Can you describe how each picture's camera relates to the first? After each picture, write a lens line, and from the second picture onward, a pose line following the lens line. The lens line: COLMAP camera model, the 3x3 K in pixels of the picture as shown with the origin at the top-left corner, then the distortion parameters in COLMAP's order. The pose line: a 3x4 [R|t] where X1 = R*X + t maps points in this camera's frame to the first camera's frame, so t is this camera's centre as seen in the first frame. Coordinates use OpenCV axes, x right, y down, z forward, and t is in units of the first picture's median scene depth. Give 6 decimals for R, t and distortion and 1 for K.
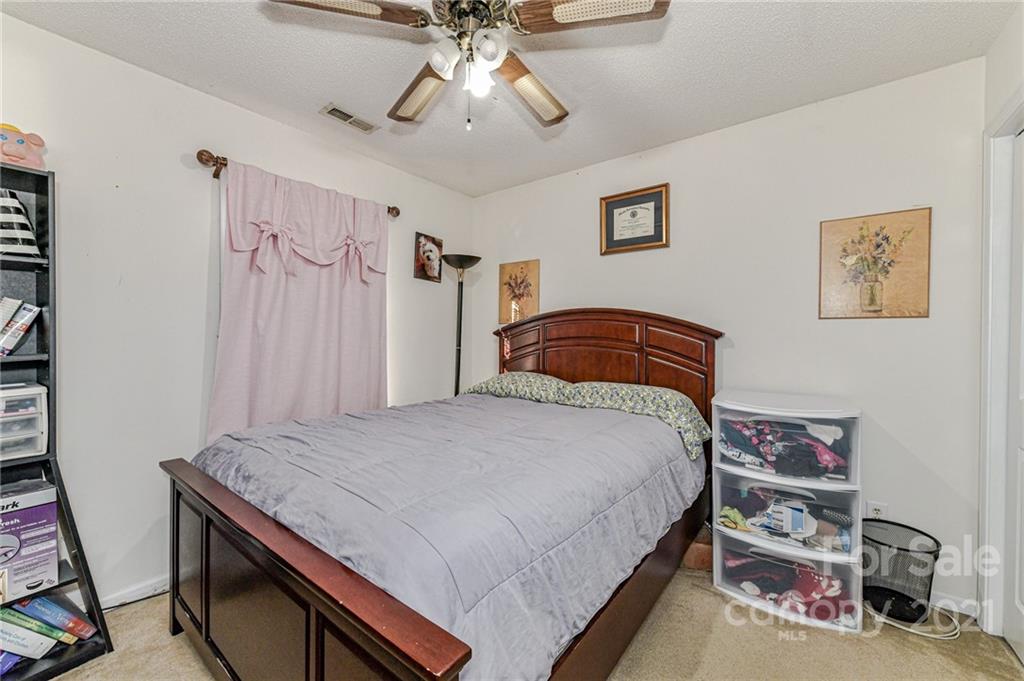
lens RADIAL K [[399.6, 0, 508.6], [0, 399.6, 337.2], [0, 0, 1]] dist [-0.000909, -0.000356]
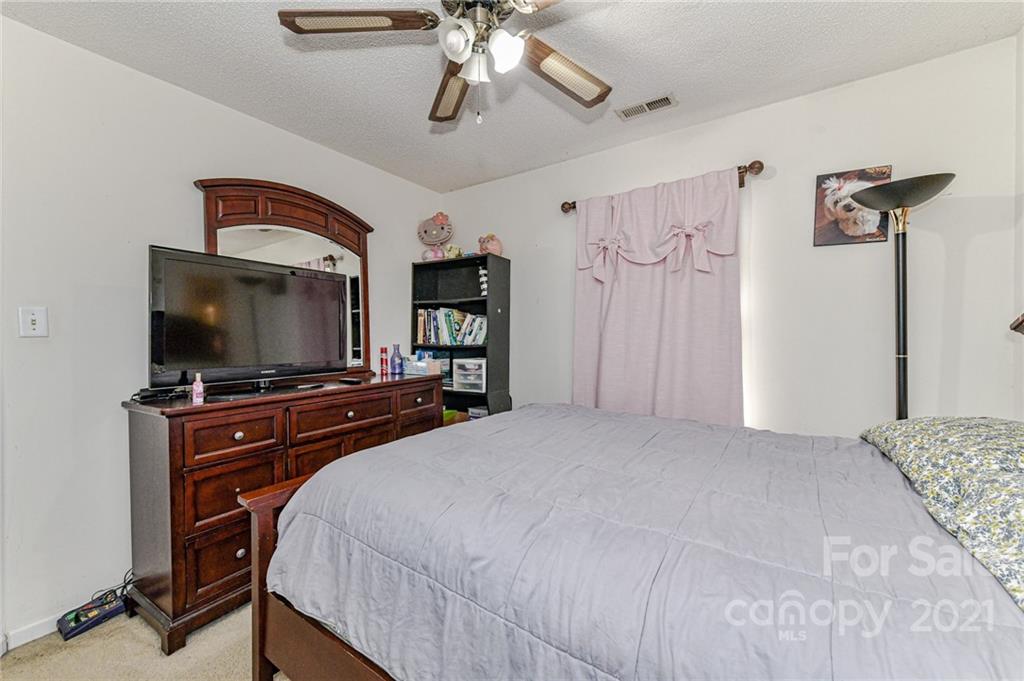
lens RADIAL K [[399.6, 0, 508.6], [0, 399.6, 337.2], [0, 0, 1]] dist [-0.000909, -0.000356]
pose [[0.057835, 0.000628, -0.998326, 0.394211], [-0.003024, 0.999995, 0.000454, 0.002756], [0.998322, 0.002993, 0.057836, 0.453684]]
